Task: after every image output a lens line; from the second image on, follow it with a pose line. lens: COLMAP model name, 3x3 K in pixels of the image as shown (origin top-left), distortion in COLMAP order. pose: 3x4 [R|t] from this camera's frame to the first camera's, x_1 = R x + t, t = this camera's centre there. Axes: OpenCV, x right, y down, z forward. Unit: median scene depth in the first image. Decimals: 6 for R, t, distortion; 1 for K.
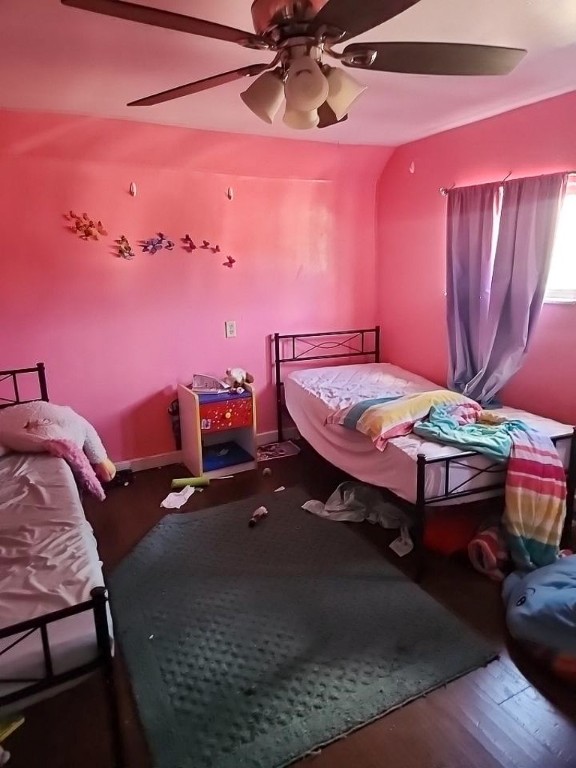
lens RADIAL K [[521.5, 0, 287.9], [0, 521.5, 373.5], [0, 0, 1]] dist [0.053159, -0.007869]
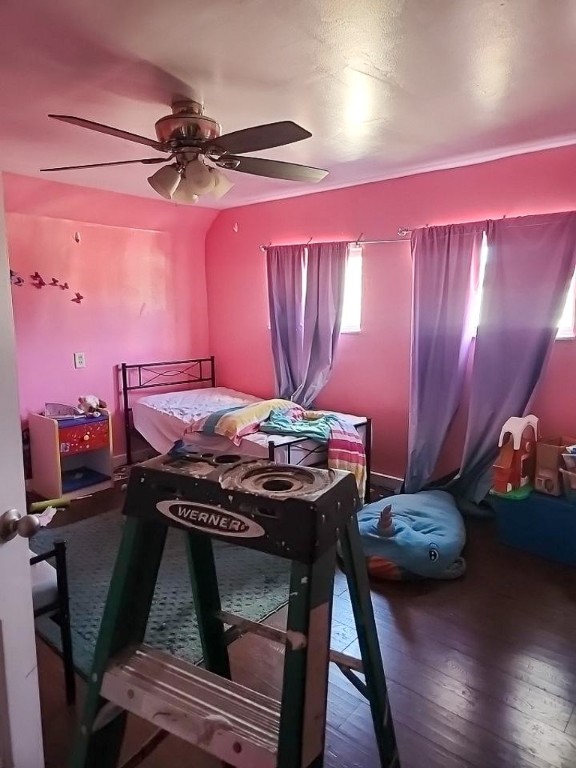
lens RADIAL K [[521.5, 0, 287.9], [0, 521.5, 373.5], [0, 0, 1]] dist [0.053159, -0.007869]
pose [[0.931729, -0.031694, 0.361769, -0.119905], [0.061373, 0.995598, -0.070842, 0.052138], [-0.357931, 0.088209, 0.929572, -0.177851]]
